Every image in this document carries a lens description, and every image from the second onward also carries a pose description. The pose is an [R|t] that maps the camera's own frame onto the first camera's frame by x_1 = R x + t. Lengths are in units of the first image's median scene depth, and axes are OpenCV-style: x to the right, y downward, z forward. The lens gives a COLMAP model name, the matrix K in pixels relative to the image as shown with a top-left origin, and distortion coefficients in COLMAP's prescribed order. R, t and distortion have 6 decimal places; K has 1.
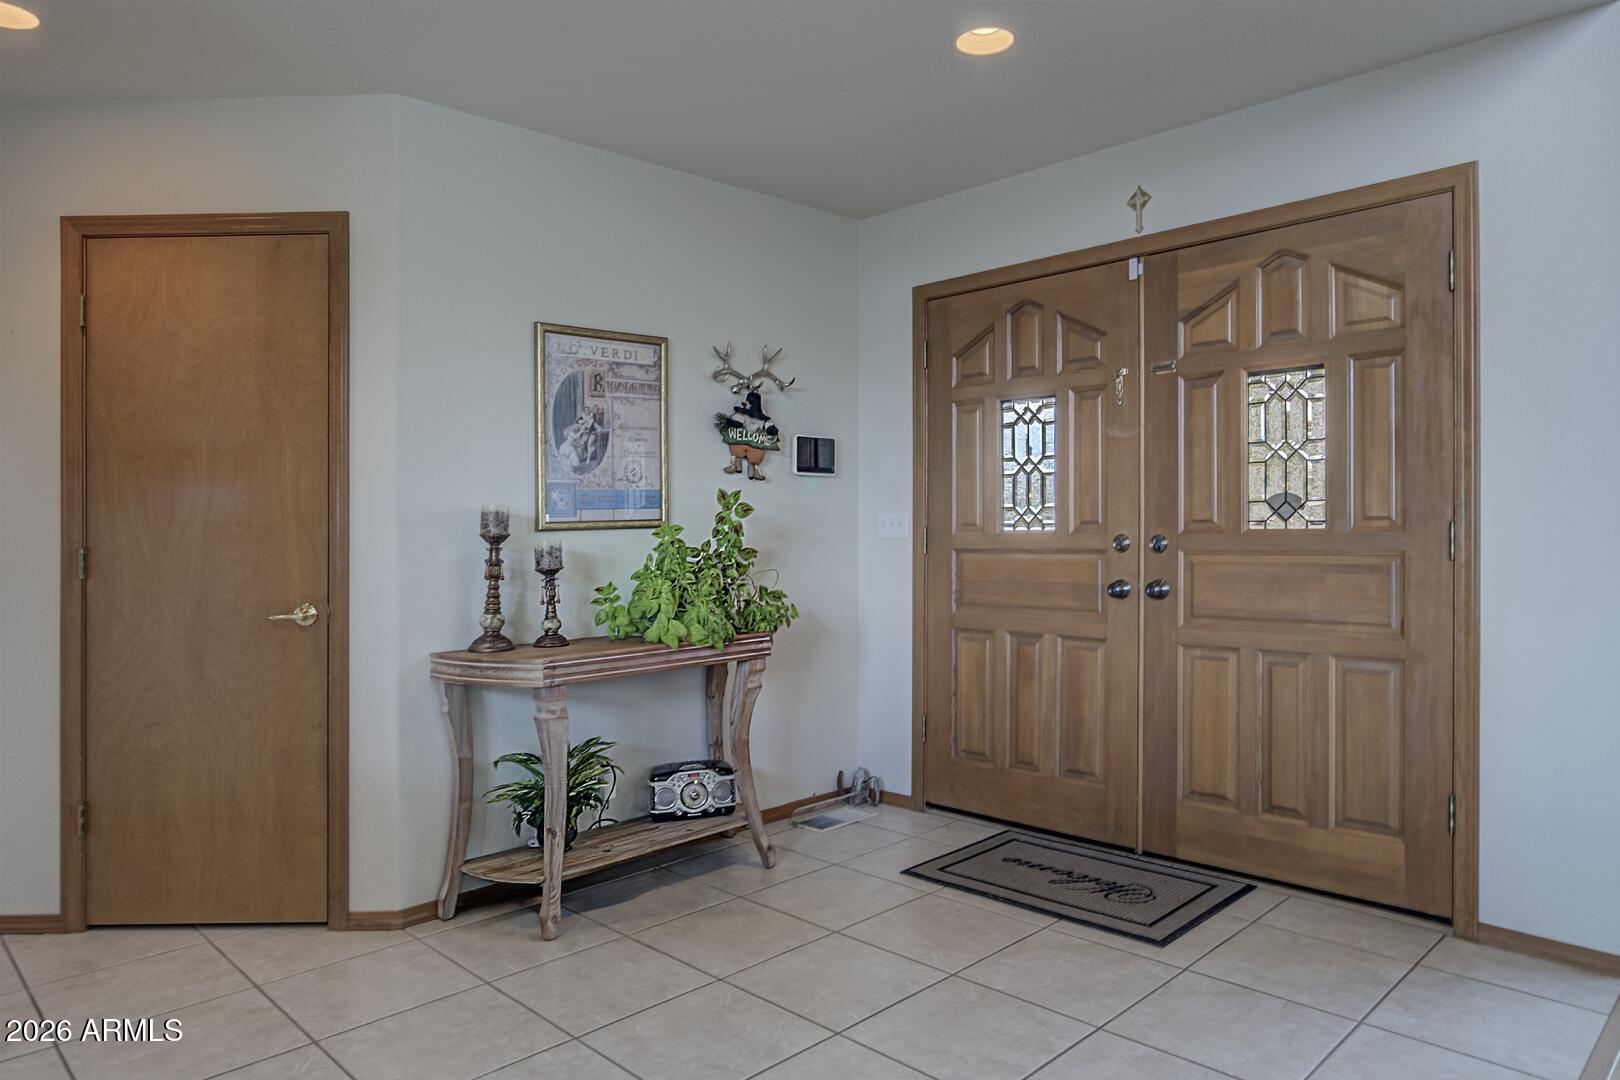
lens RADIAL K [[1036.1, 0, 811.2], [0, 1036.1, 527.8], [0, 0, 1]] dist [0.006296, 0.003126]
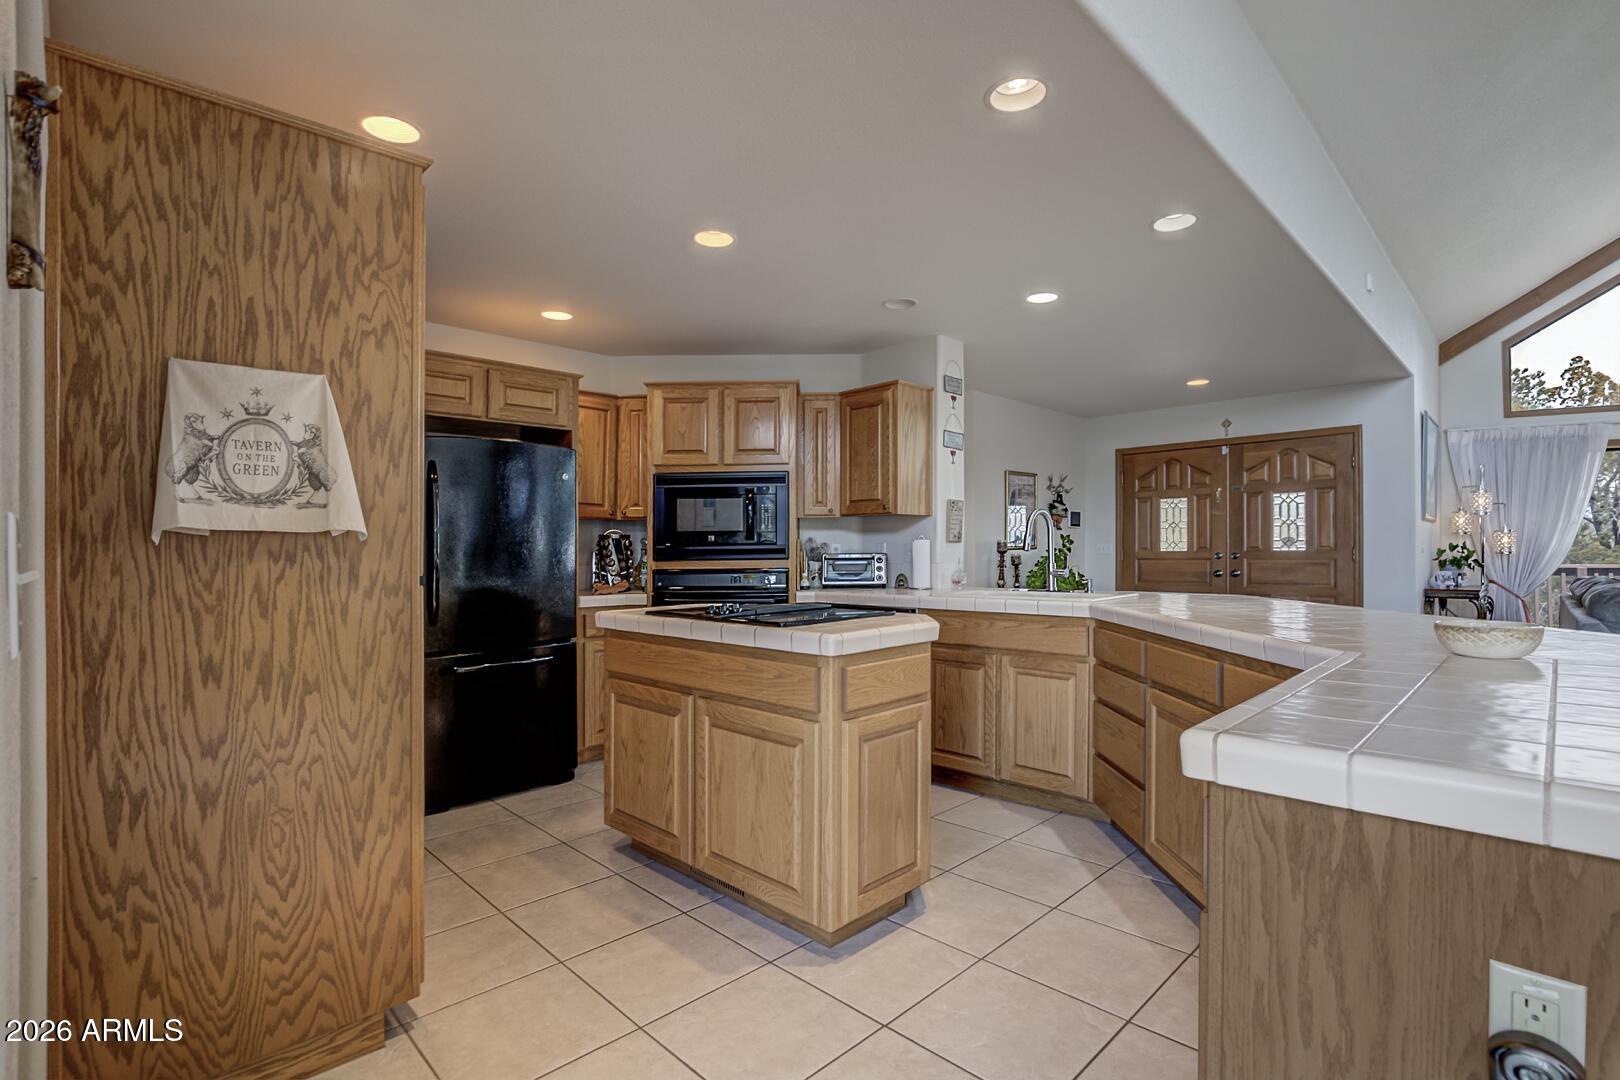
lens RADIAL K [[758.9, 0, 811.3], [0, 758.9, 547.2], [0, 0, 1]] dist [-0.004130, -0.000388]
pose [[0.999840, 0.005587, 0.016973, -0.805654], [-0.005443, 0.999949, -0.008529, 0.016504], [-0.017020, 0.008435, 0.999820, -0.938614]]
